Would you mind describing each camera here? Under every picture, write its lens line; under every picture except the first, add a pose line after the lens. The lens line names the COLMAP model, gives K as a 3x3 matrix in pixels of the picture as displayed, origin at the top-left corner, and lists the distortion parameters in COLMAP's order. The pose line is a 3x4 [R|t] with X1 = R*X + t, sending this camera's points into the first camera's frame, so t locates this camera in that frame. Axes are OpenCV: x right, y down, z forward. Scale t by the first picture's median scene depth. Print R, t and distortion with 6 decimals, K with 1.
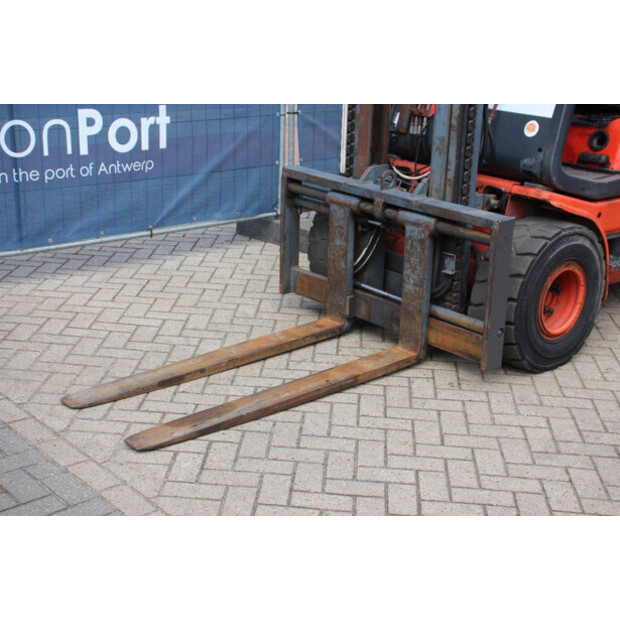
lens RADIAL K [[1007.3, 0, 310.0], [0, 1007.3, 310.0], [0, 0, 1]] dist [-0.011411, 1.516363]
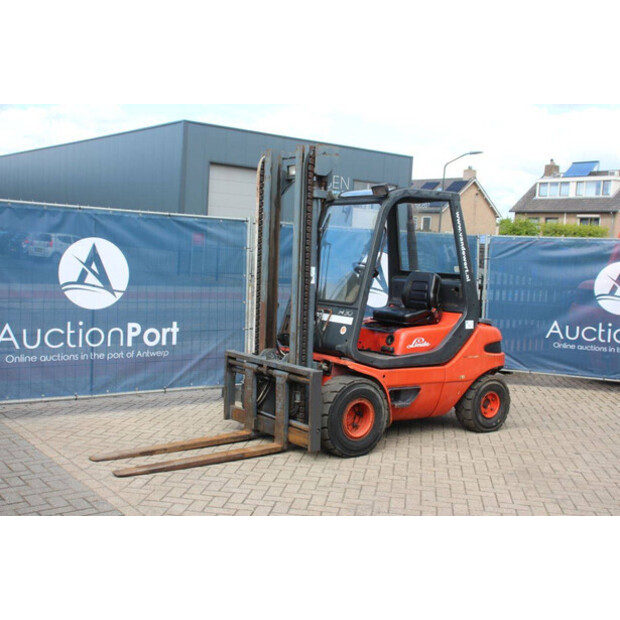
lens RADIAL K [[744.3, 0, 308.4], [0, 744.3, 337.0], [0, 0, 1]] dist [0.008365, 0.034936]
pose [[0.996377, 0.010809, -0.084351, 0.261567], [-0.029008, 0.975598, -0.217642, 0.141465], [0.079941, 0.219300, 0.972377, -0.376066]]
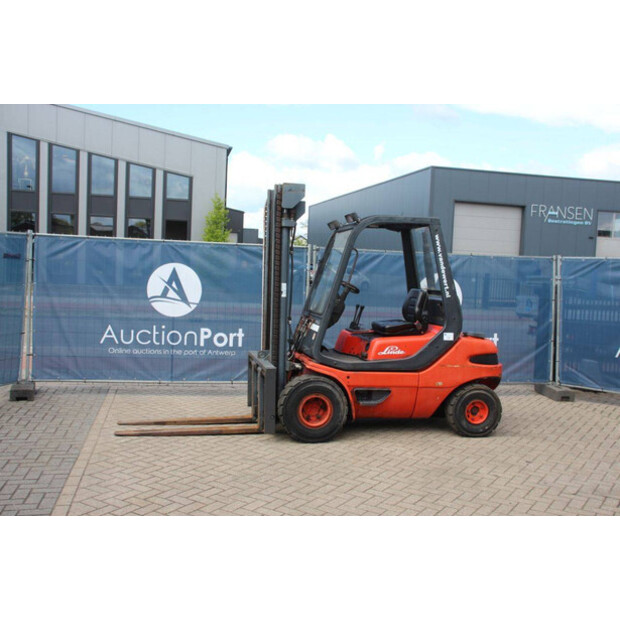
lens RADIAL K [[655.8, 0, 322.7], [0, 655.8, 338.0], [0, 0, 1]] dist [-0.047173, 0.013389]
pose [[0.876536, 0.039197, -0.479737, 0.918765], [-0.155631, 0.966222, -0.205411, 0.125457], [0.455481, 0.254712, 0.853029, -0.258574]]
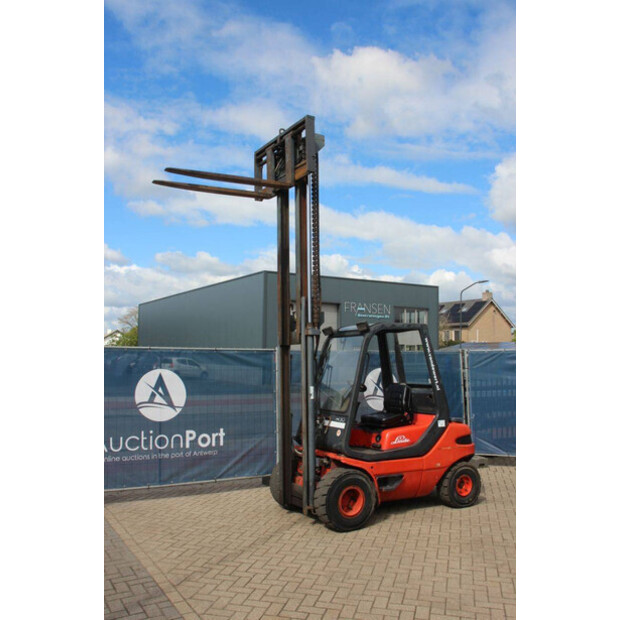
lens RADIAL K [[576.7, 0, 308.8], [0, 576.7, 336.2], [0, 0, 1]] dist [-0.160167, 0.228365]
pose [[0.981465, -0.051451, -0.184608, 0.407119], [-0.020063, 0.930410, -0.365970, 0.118463], [0.190590, 0.362890, 0.912133, -0.394694]]
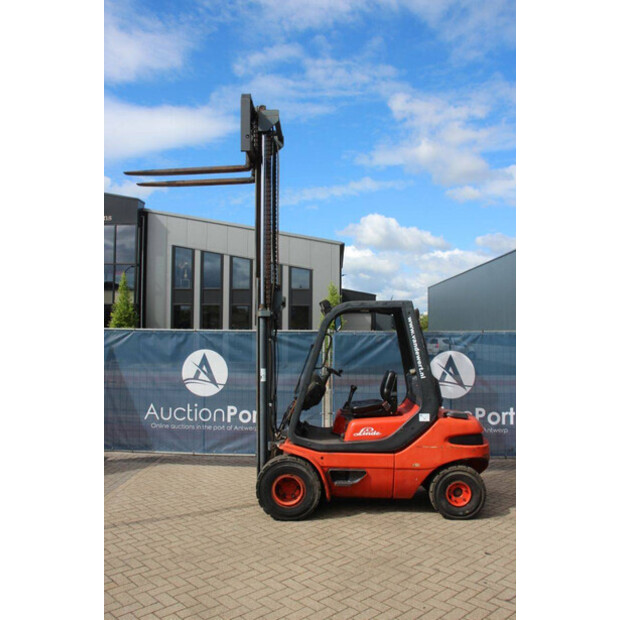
lens RADIAL K [[555.2, 0, 309.7], [0, 555.2, 334.6], [0, 0, 1]] dist [-0.164693, 0.185808]
pose [[0.730832, -0.046790, -0.680952, 1.120315], [-0.195710, 0.941393, -0.274732, -0.010144], [0.653897, 0.334052, 0.678843, 0.056963]]
